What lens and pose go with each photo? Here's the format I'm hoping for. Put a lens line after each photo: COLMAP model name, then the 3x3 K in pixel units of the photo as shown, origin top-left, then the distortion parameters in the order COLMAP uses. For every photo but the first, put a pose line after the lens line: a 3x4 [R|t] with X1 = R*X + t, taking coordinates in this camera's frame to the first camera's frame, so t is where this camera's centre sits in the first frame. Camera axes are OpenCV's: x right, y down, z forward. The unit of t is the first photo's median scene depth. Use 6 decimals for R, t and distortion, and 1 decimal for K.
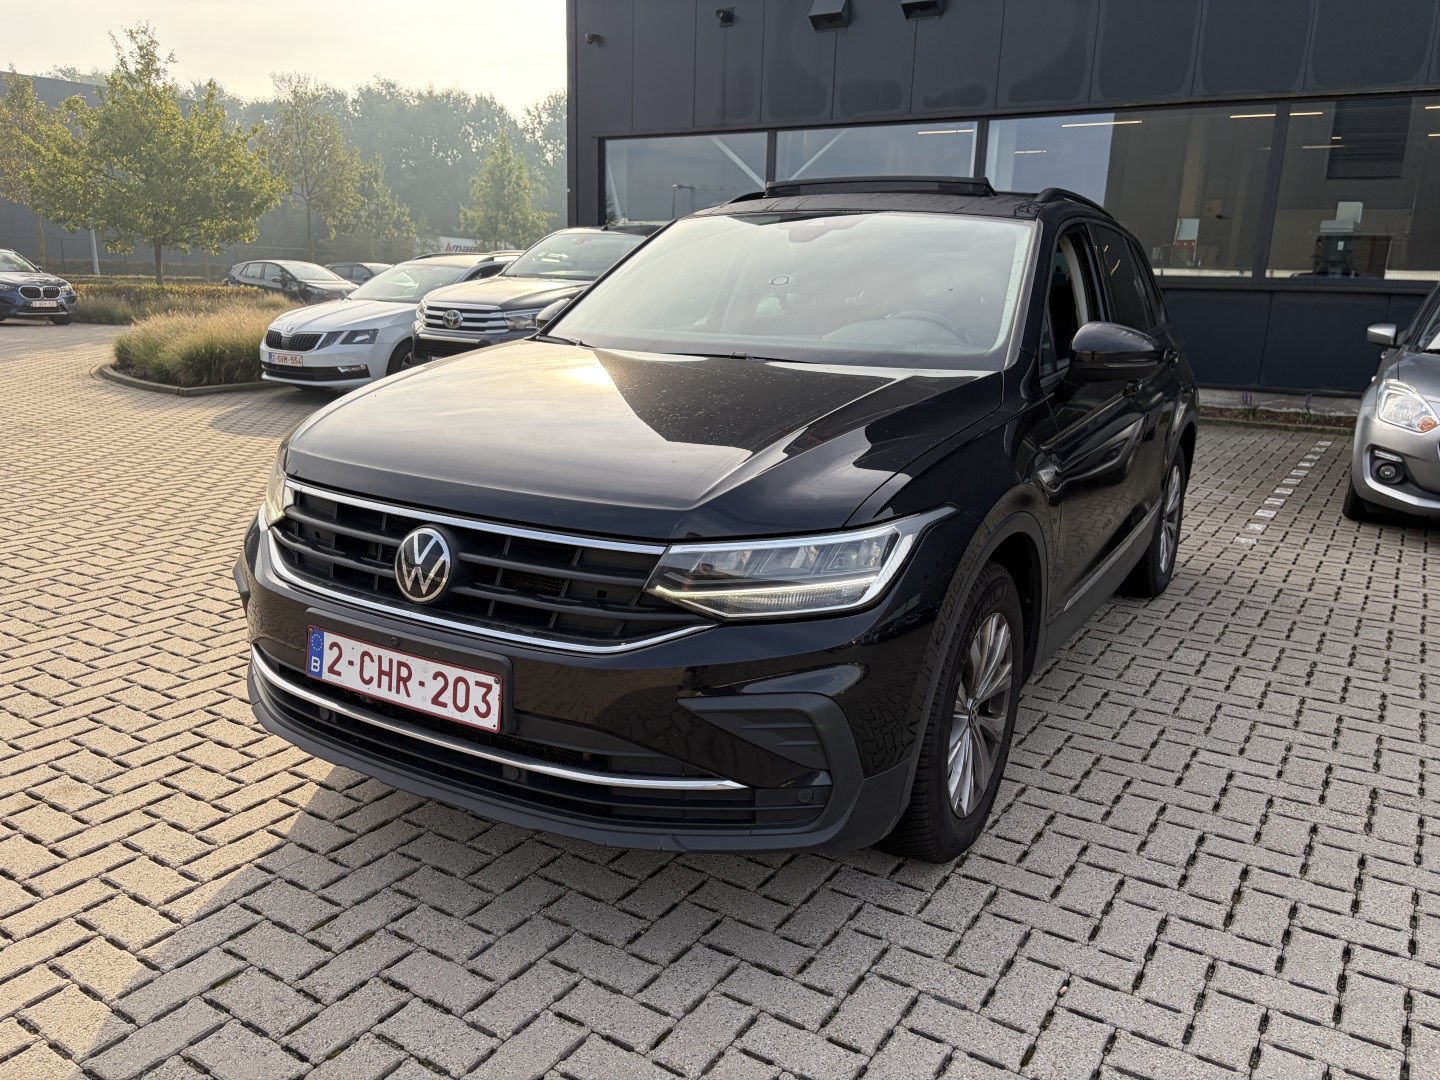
lens RADIAL K [[1079.2, 0, 720.0], [0, 1079.2, 540.0], [0, 0, 1]] dist [0.068265, -0.082957]
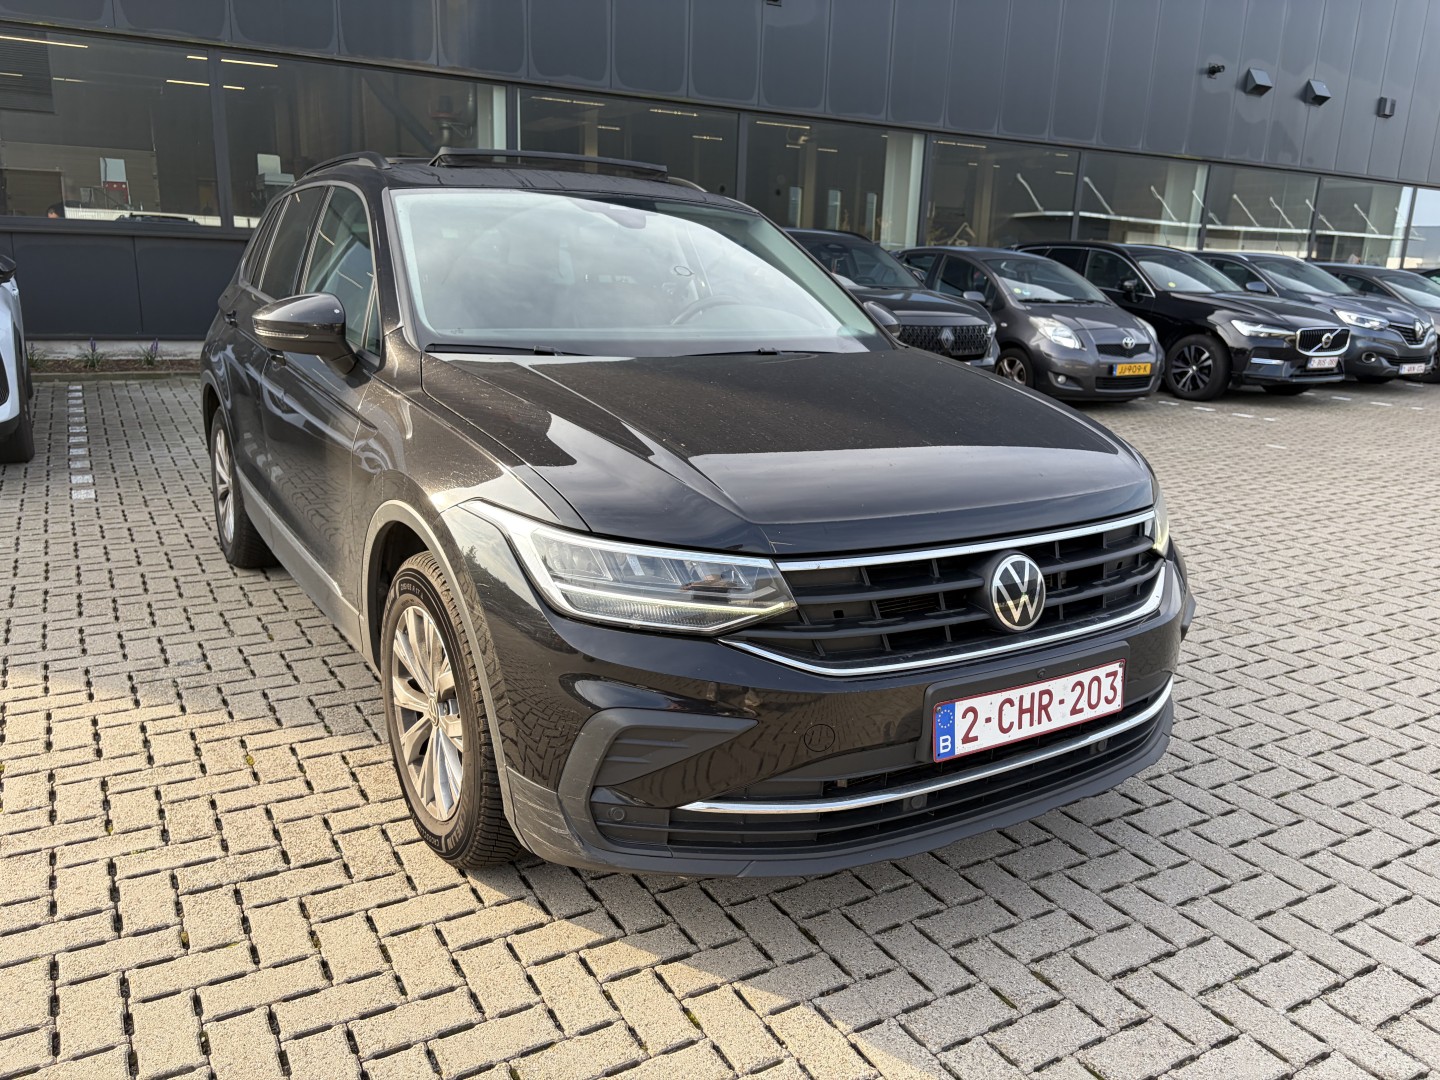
lens RADIAL K [[1079.2, 0, 720.0], [0, 1079.2, 540.0], [0, 0, 1]] dist [0.068265, -0.082957]
pose [[0.454669, -0.233823, 0.859420, -1.231865], [0.184549, 0.968716, 0.165925, -0.236291], [-0.871331, 0.083164, 0.483597, 0.759865]]
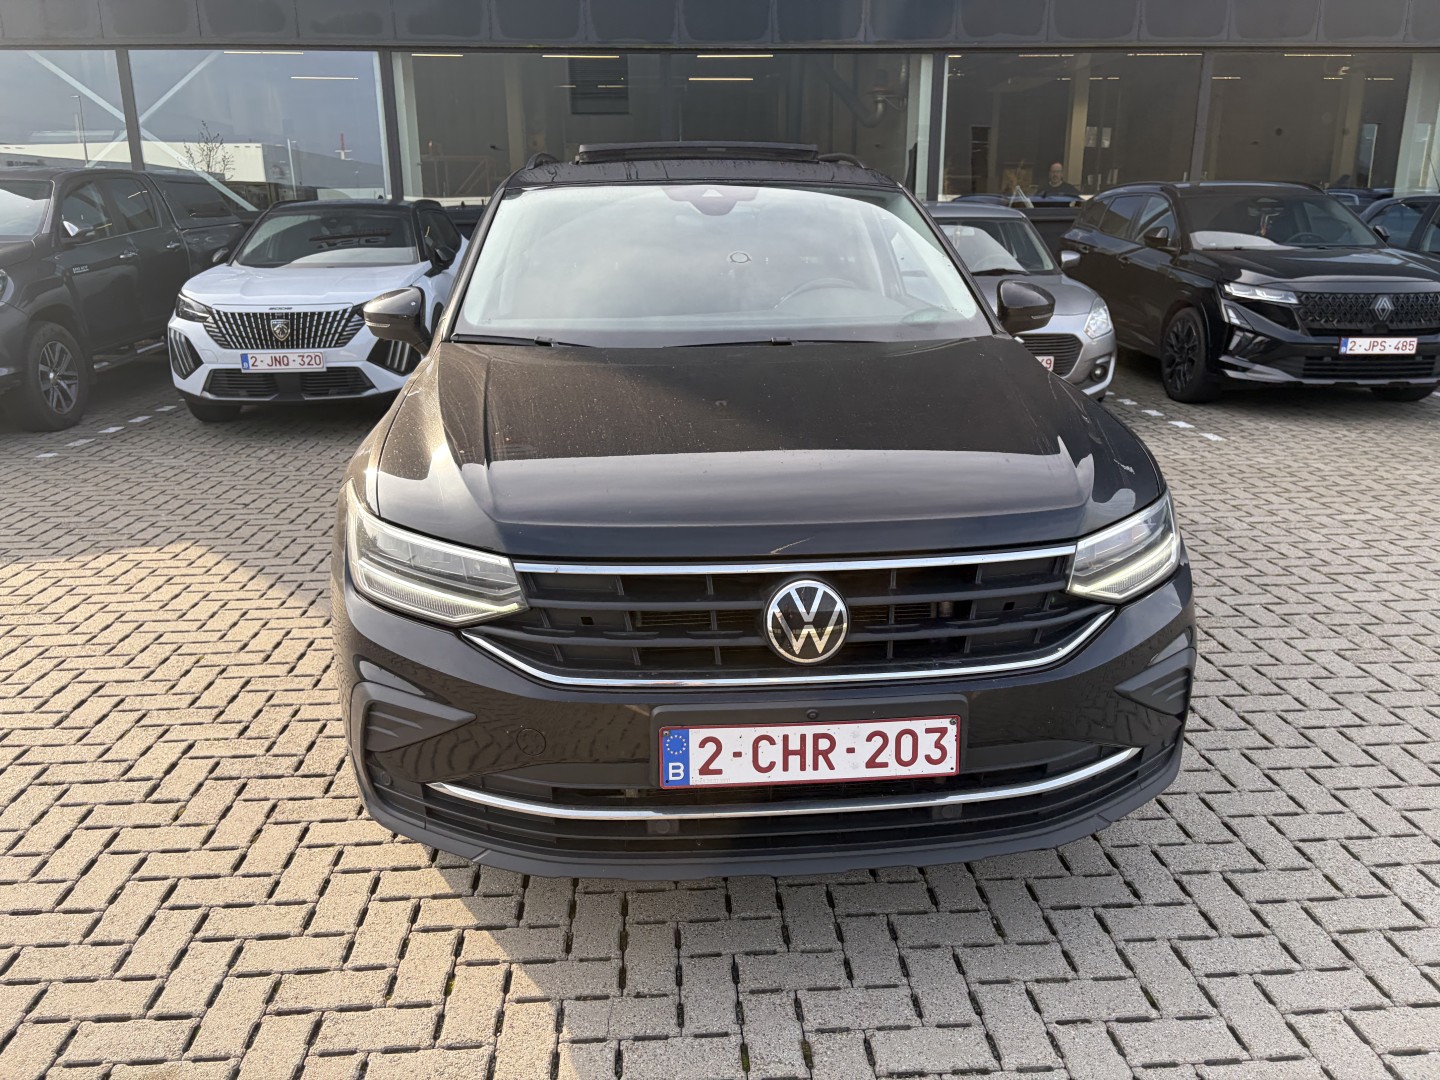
lens RADIAL K [[1072.7, 0, 708.7], [0, 1072.7, 527.0], [0, 0, 1]] dist [0.091446, -0.118554]
pose [[0.810319, -0.192425, 0.553495, -0.812657], [0.163582, 0.981278, 0.101661, -0.156018], [-0.562694, 0.008164, 0.826625, 0.320387]]
